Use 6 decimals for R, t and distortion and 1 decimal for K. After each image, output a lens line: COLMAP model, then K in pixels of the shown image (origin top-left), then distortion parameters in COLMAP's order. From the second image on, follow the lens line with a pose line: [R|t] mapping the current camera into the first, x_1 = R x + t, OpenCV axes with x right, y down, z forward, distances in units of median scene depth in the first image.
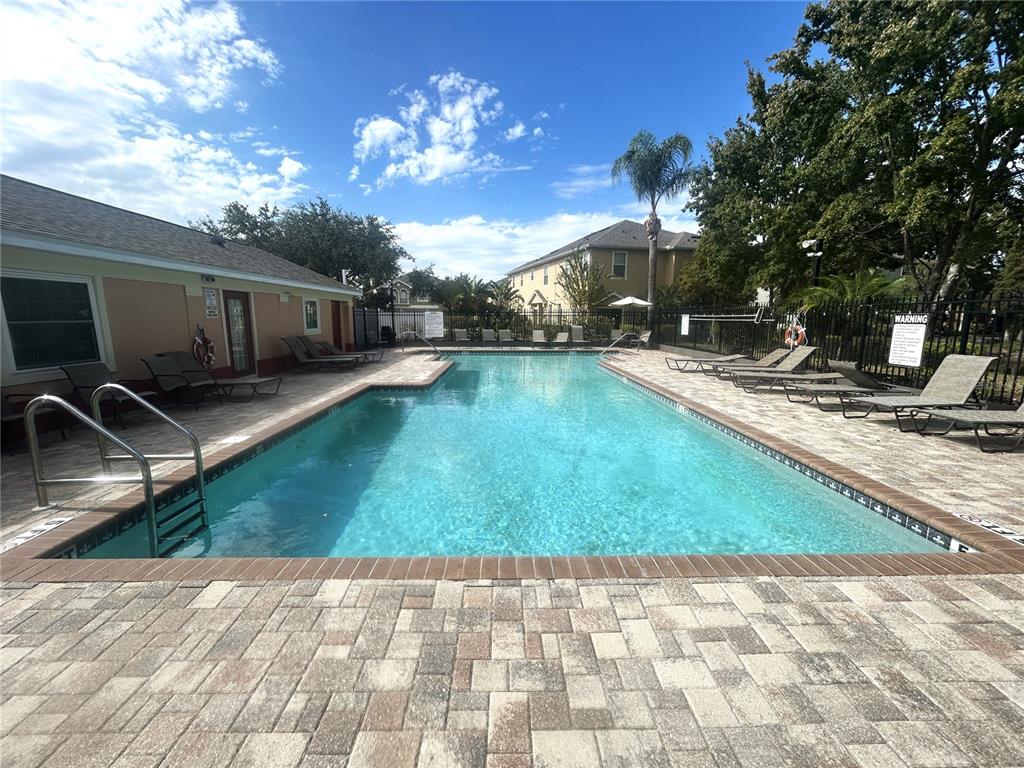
lens RADIAL K [[417.3, 0, 511.0], [0, 417.3, 377.4], [0, 0, 1]] dist [-0.003519, -0.000179]
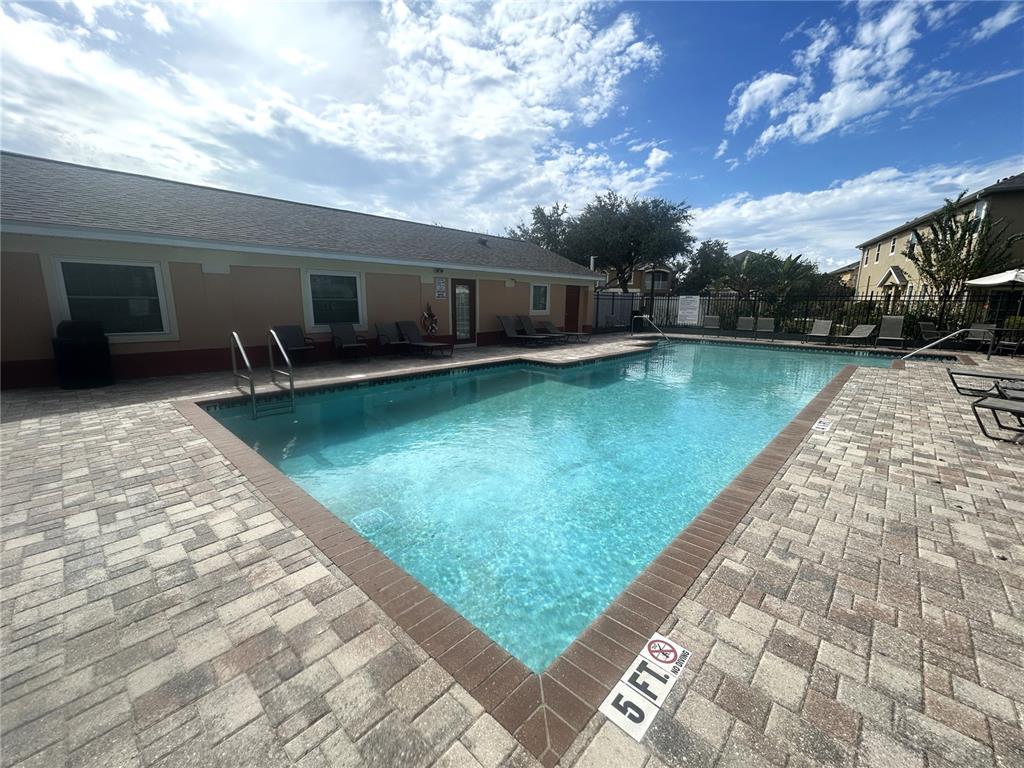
lens RADIAL K [[412.3, 0, 511.6], [0, 412.3, 386.0], [0, 0, 1]] dist [0.002098, -0.000043]
pose [[0.720765, 0.146027, -0.677624, 0.796524], [-0.108772, 0.989275, 0.097490, -0.027130], [0.684592, 0.003439, 0.728918, 0.284215]]
